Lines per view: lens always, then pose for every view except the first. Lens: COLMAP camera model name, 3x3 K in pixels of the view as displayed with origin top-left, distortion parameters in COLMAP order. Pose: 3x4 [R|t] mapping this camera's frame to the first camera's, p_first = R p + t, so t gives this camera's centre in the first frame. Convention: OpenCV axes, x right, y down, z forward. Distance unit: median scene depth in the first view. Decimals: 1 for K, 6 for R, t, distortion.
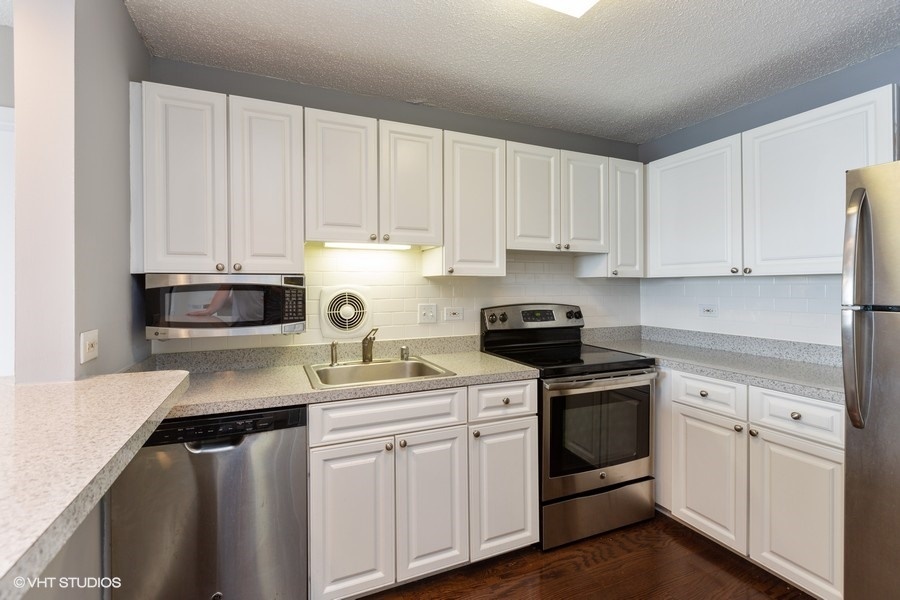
lens RADIAL K [[407.9, 0, 436.1], [0, 407.9, 285.4], [0, 0, 1]] dist [-0.002207, -0.000246]
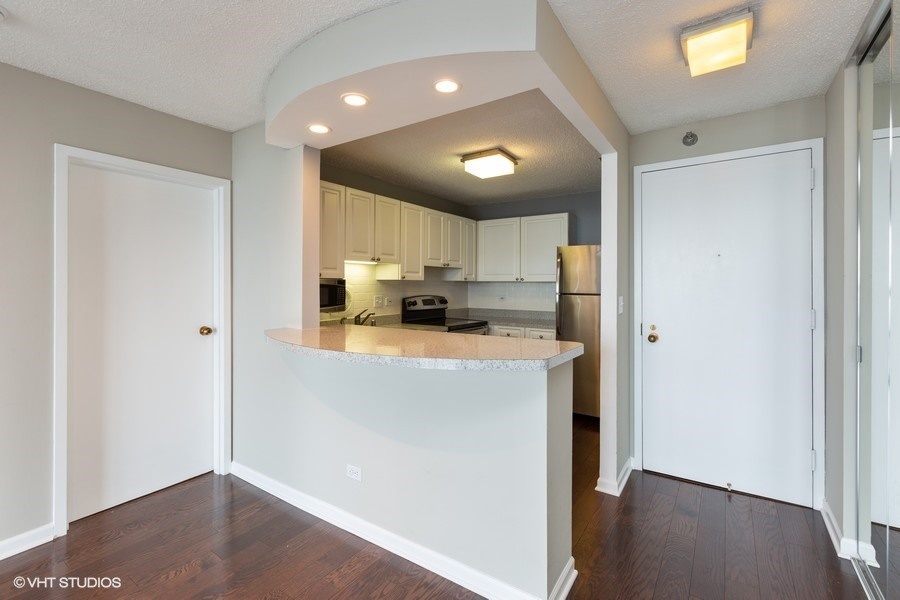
lens RADIAL K [[407.9, 0, 453.2], [0, 407.9, 283.6], [0, 0, 1]] dist [-0.002207, -0.000246]
pose [[0.835490, 0.008211, 0.549445, -0.694298], [-0.009470, 0.999955, -0.000543, -0.007262], [-0.549425, -0.004749, 0.835530, -0.588764]]
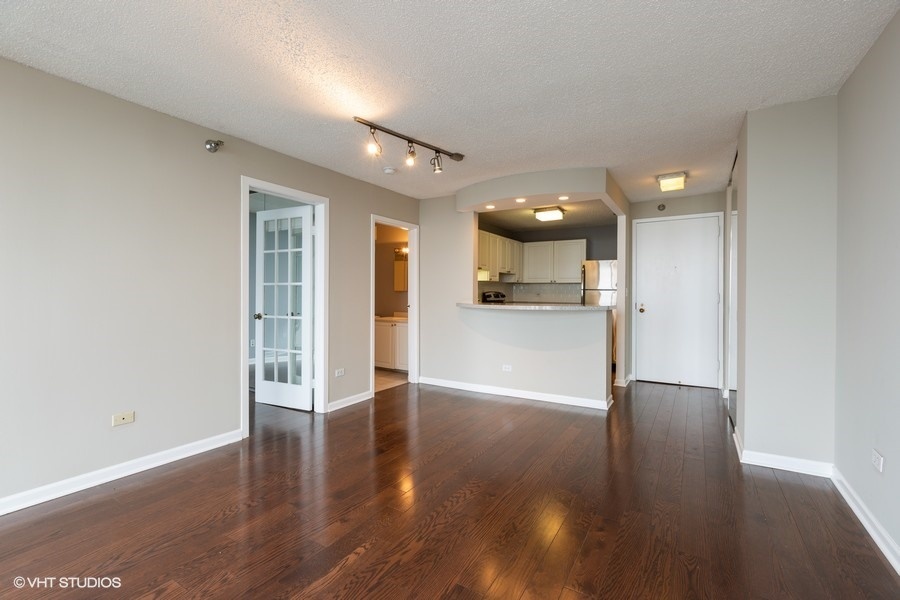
lens RADIAL K [[407.9, 0, 447.6], [0, 407.9, 296.0], [0, 0, 1]] dist [-0.002207, -0.000246]
pose [[0.813324, 0.002145, 0.581807, -1.752079], [-0.010788, 0.999877, 0.011396, 0.051293], [-0.581711, -0.015545, 0.813247, -1.129901]]
